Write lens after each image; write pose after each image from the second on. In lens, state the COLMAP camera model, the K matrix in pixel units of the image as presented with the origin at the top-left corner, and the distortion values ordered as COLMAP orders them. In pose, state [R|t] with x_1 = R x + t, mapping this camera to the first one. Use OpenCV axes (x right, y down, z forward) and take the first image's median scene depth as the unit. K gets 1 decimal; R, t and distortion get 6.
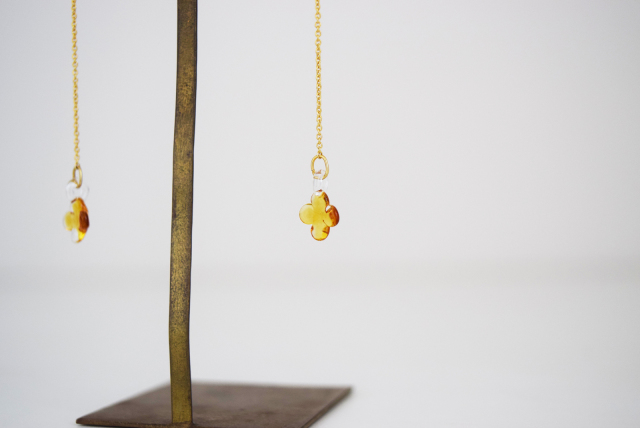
lens RADIAL K [[1007.6, 0, 319.0], [0, 1007.6, 213.0], [0, 0, 1]] dist [-0.060399, 0.000000]
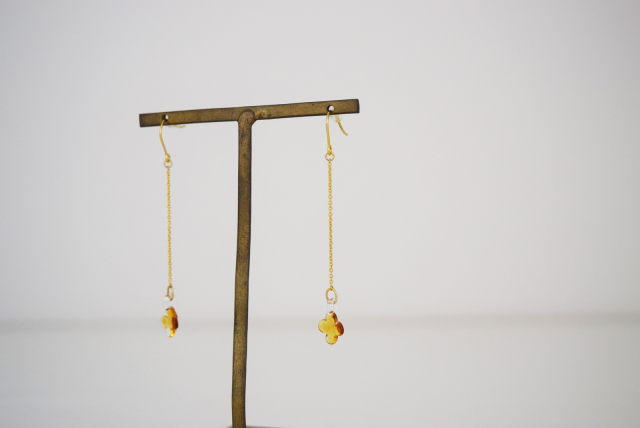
lens RADIAL K [[1007.6, 0, 320.7], [0, 1007.6, 215.0], [0, 0, 1]] dist [-0.060399, 0.000000]
pose [[0.998263, 0.003908, -0.058782, 0.070159], [-0.004270, 0.999973, -0.006019, -0.151333], [0.058757, 0.006259, 0.998253, -0.490001]]
